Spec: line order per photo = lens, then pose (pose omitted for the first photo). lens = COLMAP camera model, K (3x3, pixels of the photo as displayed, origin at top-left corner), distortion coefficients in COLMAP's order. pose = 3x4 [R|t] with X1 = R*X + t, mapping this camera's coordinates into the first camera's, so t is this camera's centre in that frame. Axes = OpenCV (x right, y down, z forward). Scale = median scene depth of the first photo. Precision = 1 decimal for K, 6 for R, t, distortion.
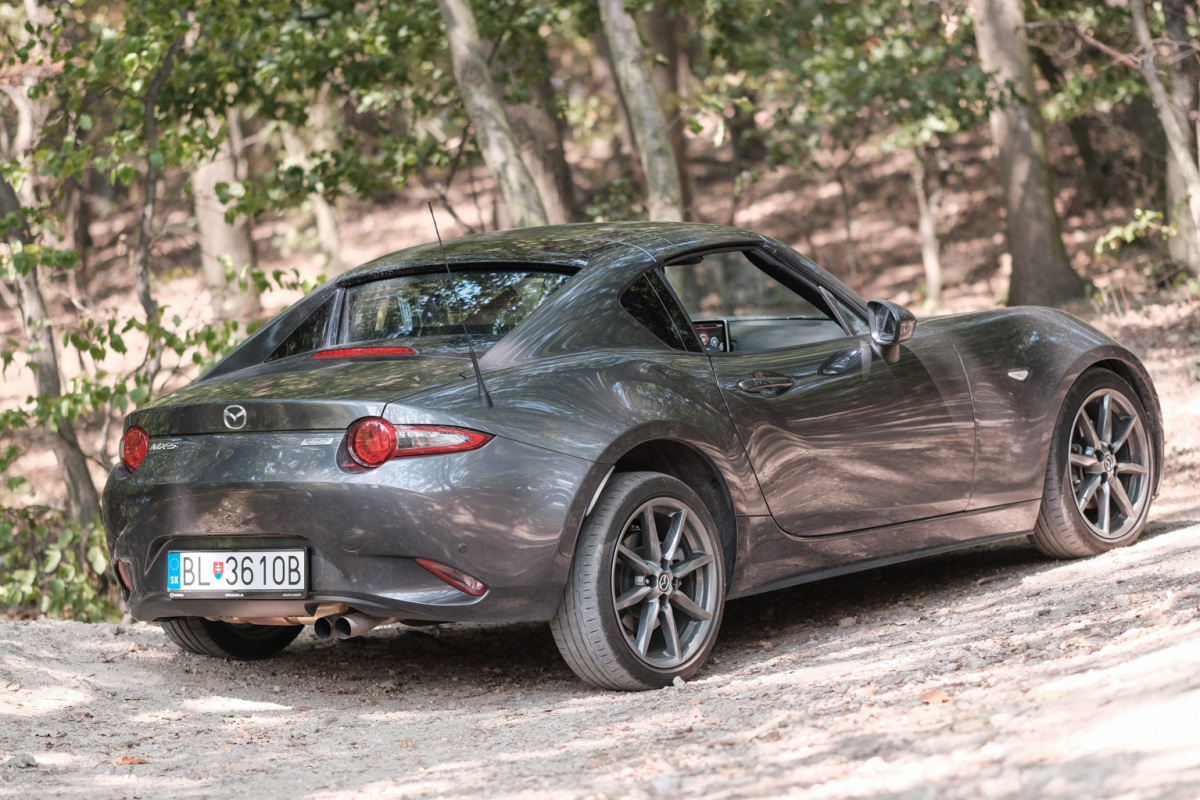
lens RADIAL K [[4421.1, 0, 600.0], [0, 4421.1, 400.0], [0, 0, 1]] dist [0.297109, -2.286517]
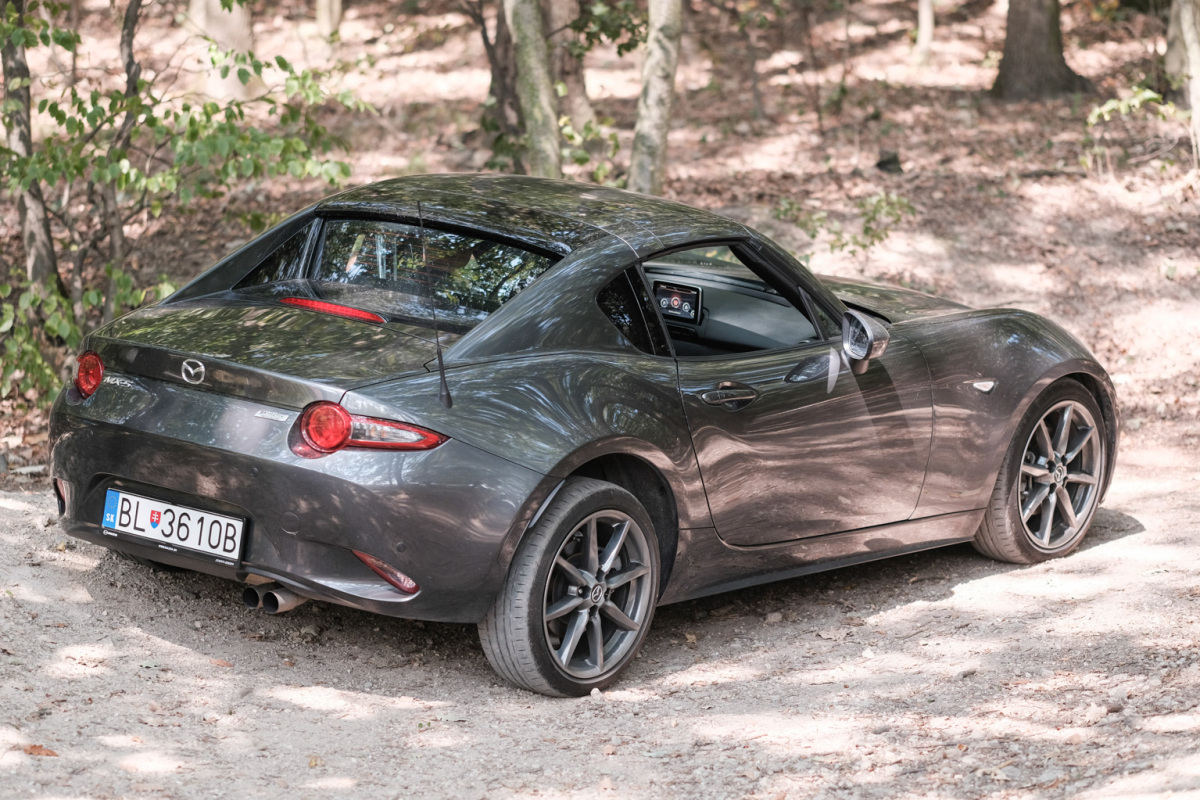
lens RADIAL K [[4421.1, 0, 600.0], [0, 4421.1, 400.0], [0, 0, 1]] dist [0.297109, -2.286517]
pose [[0.988715, 0.148425, 0.020314, -0.011489], [-0.149784, 0.981850, 0.116342, -0.117066], [-0.002677, -0.118072, 0.993001, 0.015123]]
